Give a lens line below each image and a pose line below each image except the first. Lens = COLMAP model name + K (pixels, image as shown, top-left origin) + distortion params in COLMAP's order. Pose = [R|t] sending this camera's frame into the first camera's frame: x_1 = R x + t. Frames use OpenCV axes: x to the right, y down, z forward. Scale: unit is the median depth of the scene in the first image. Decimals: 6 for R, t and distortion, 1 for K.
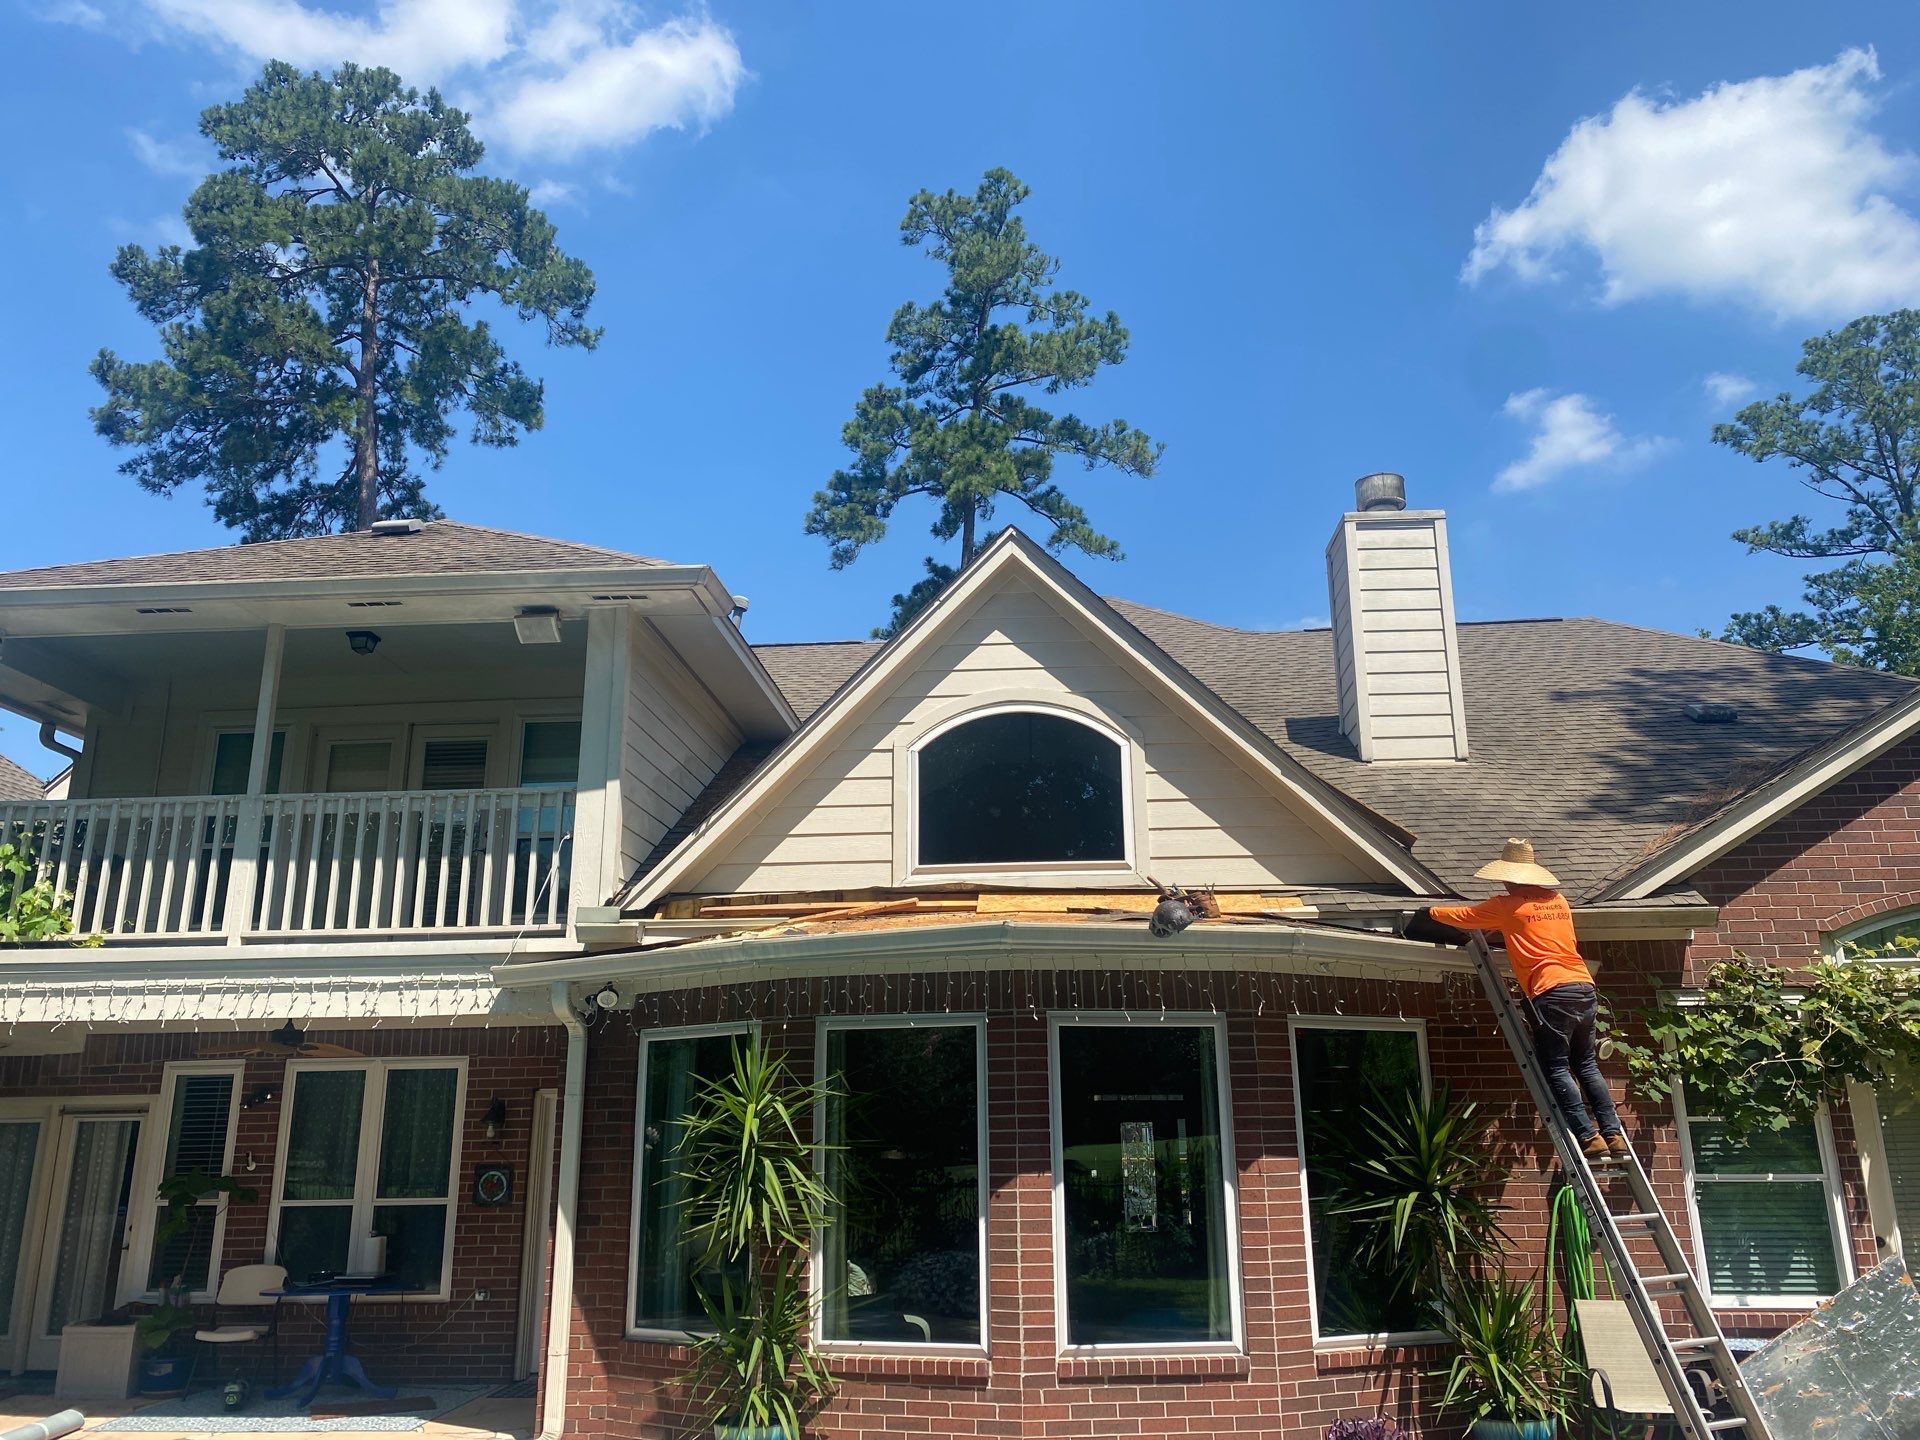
lens RADIAL K [[1465.7, 0, 975.7], [0, 1465.7, 702.5], [0, 0, 1]] dist [0.034047, -0.042894]
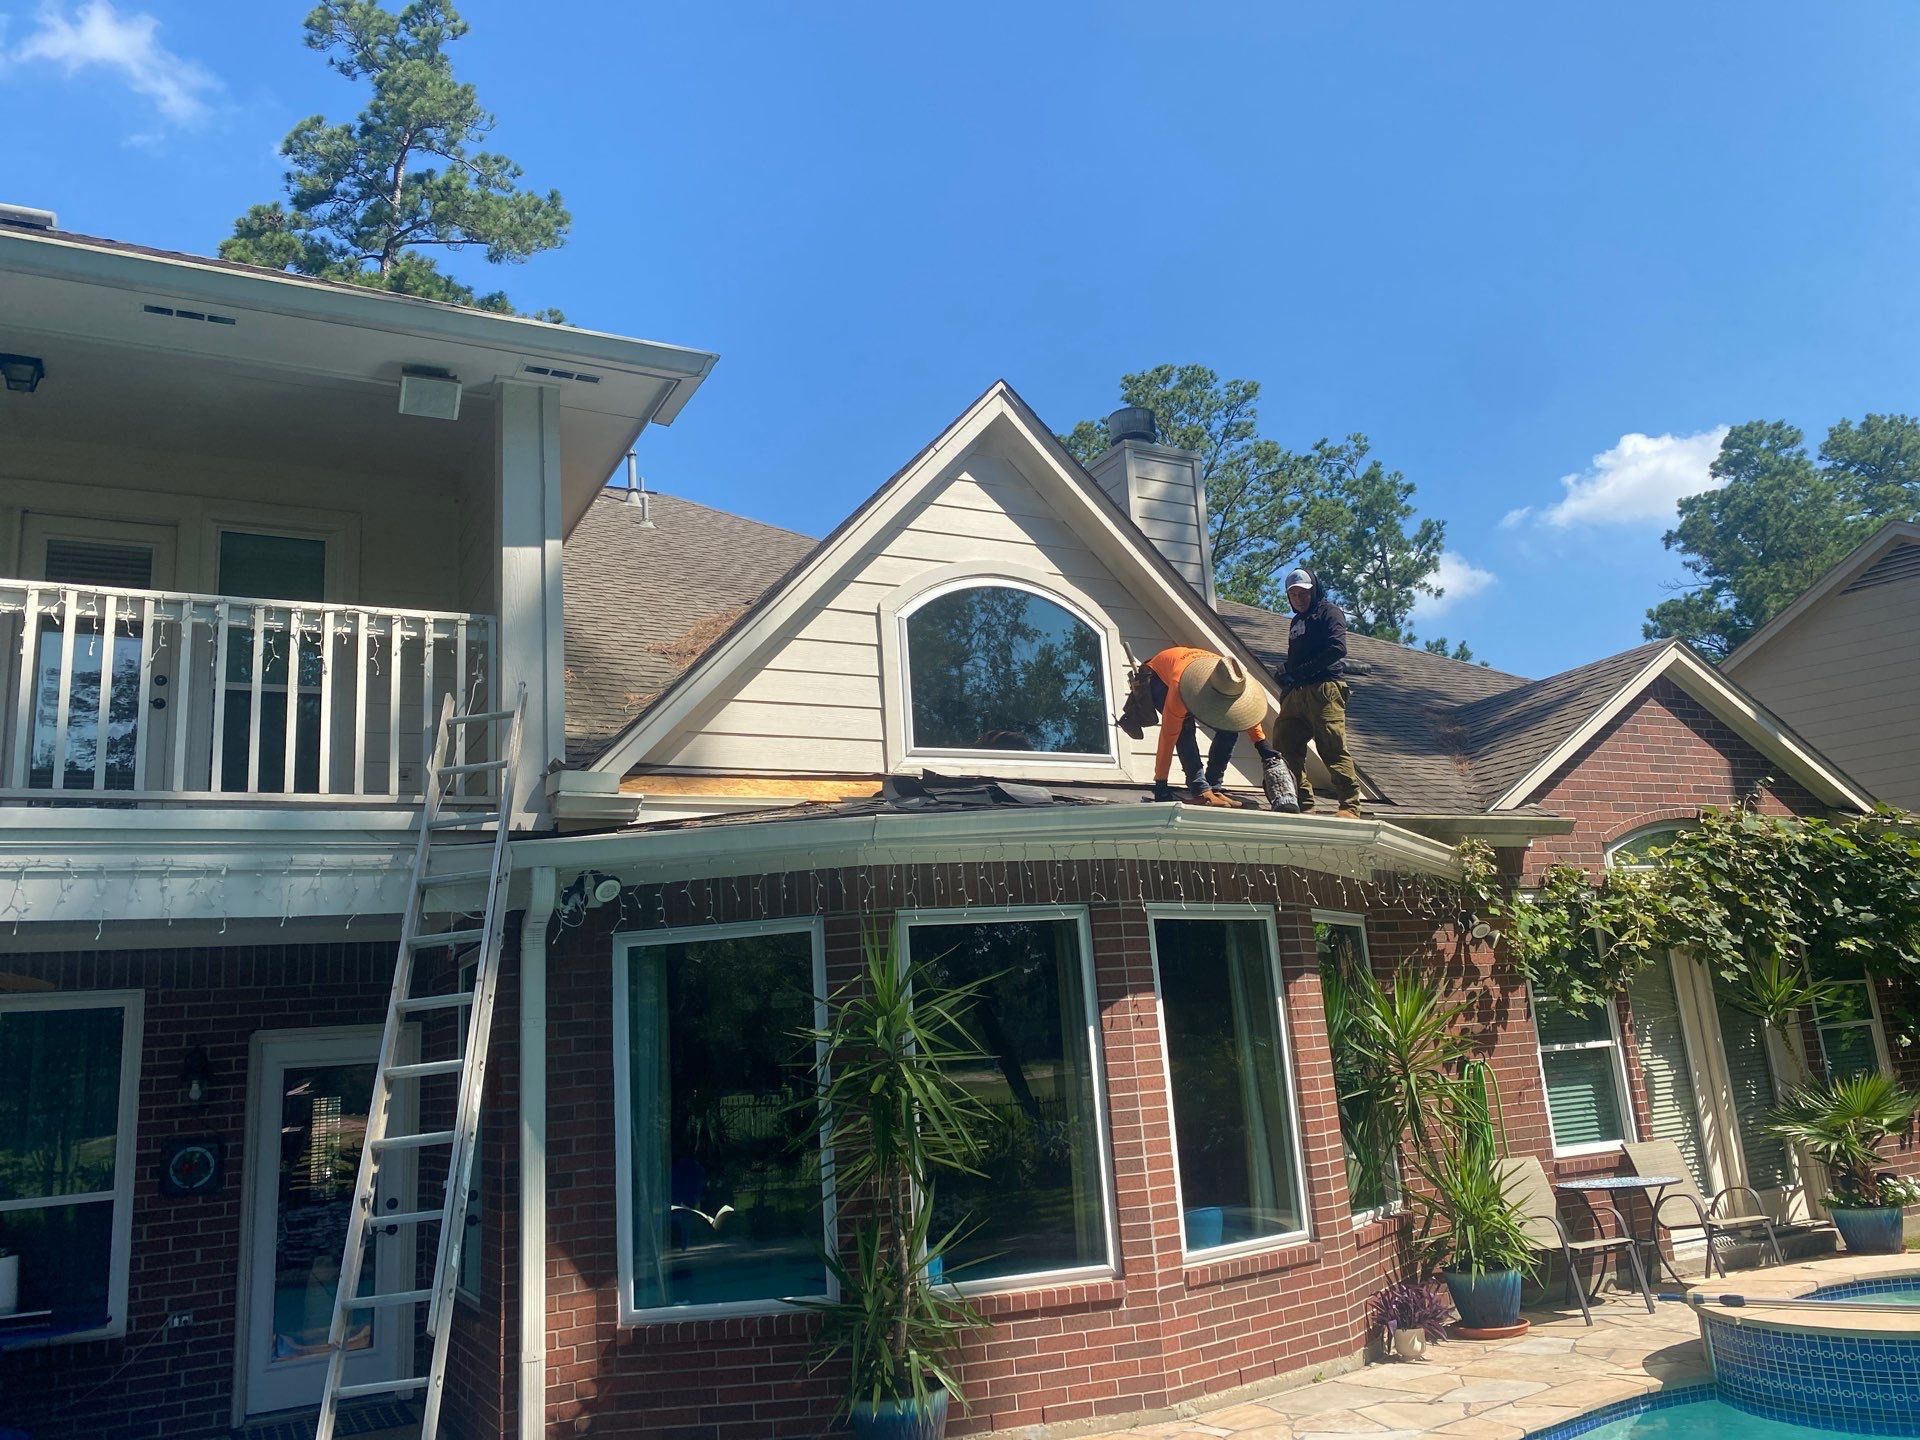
lens RADIAL K [[1465.7, 0, 981.2], [0, 1465.7, 686.2], [0, 0, 1]] dist [0.034047, -0.042894]
pose [[0.841850, 0.082285, 0.533402, -0.340278], [-0.091507, 0.995762, -0.009189, 0.057119], [-0.531898, -0.041075, 0.845812, 0.170146]]
